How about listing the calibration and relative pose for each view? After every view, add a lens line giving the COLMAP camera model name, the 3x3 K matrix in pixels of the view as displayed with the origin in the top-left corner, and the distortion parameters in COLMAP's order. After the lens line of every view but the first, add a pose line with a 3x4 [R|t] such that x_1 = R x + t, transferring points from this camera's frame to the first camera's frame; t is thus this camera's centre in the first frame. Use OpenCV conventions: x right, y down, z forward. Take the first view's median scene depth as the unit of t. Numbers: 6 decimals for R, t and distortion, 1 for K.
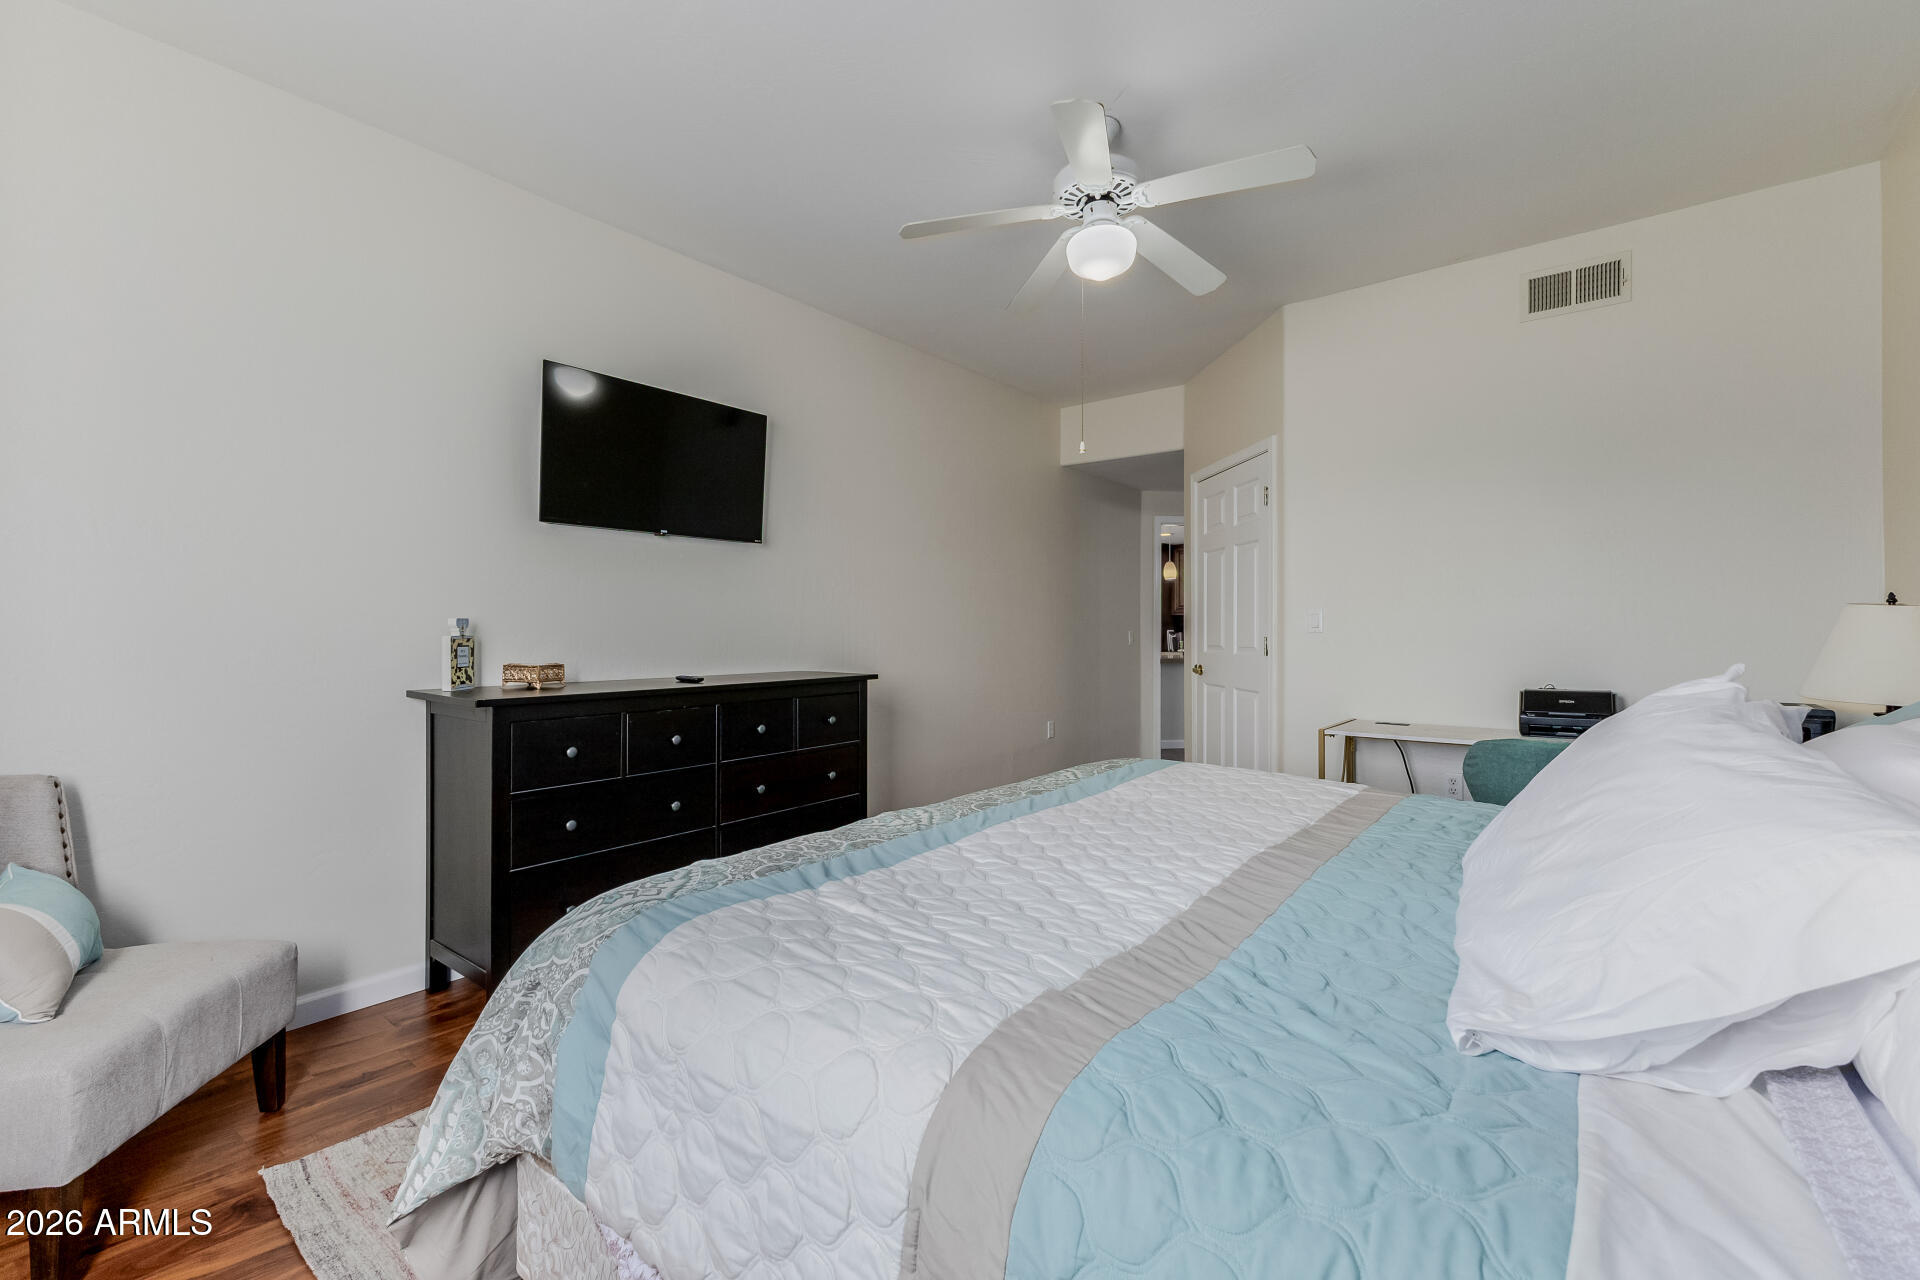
lens RADIAL K [[815.8, 0, 960.0], [0, 815.8, 640.0], [0, 0, 1]] dist [0.002648, 0.000169]
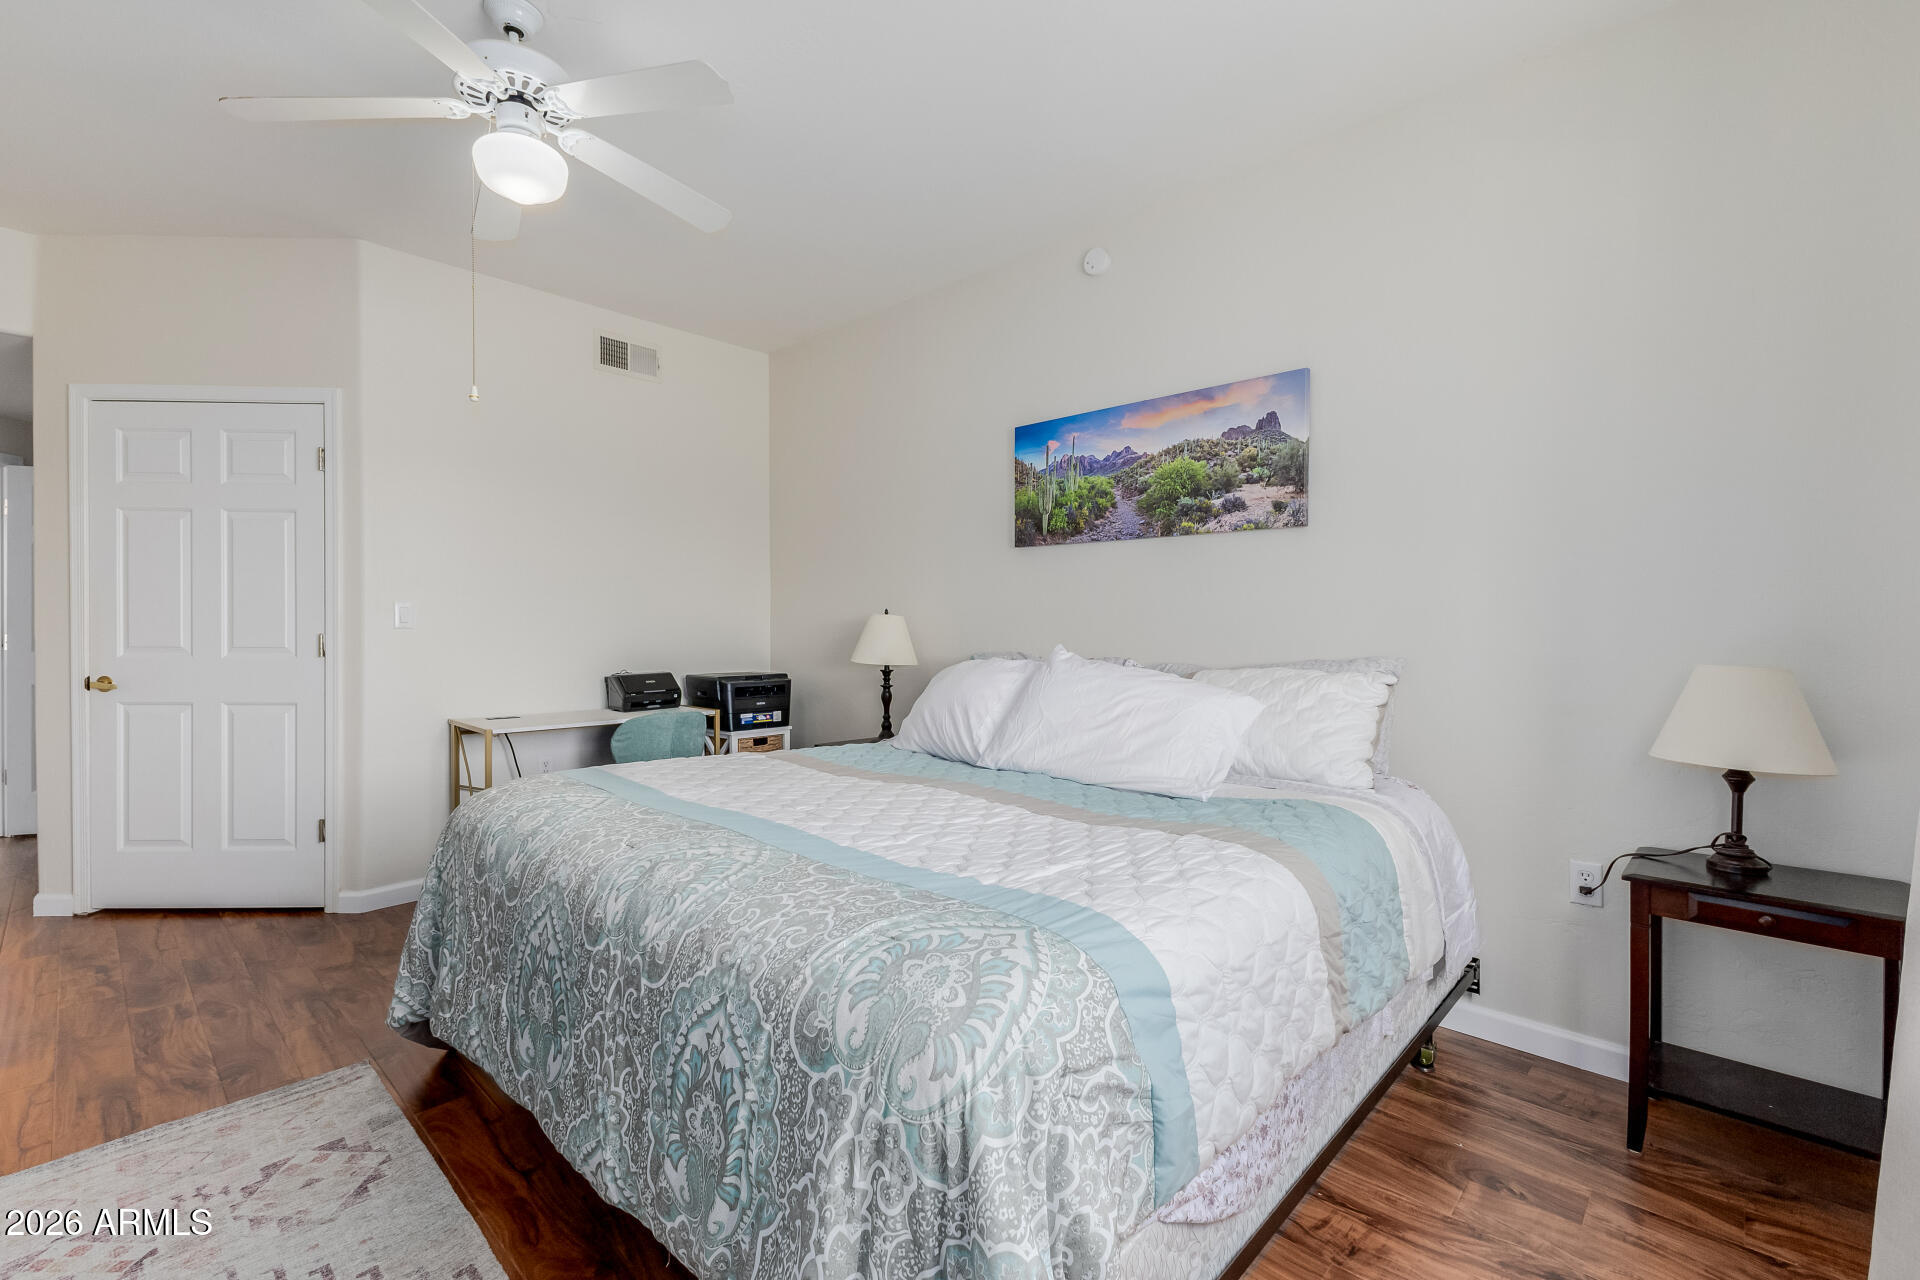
lens RADIAL K [[815.8, 0, 960.0], [0, 815.8, 640.0], [0, 0, 1]] dist [0.002648, 0.000169]
pose [[0.101783, -0.015397, 0.994687, -0.598762], [0.007453, 0.999864, 0.014715, -0.007784], [-0.994779, 0.005915, 0.101884, 0.466829]]
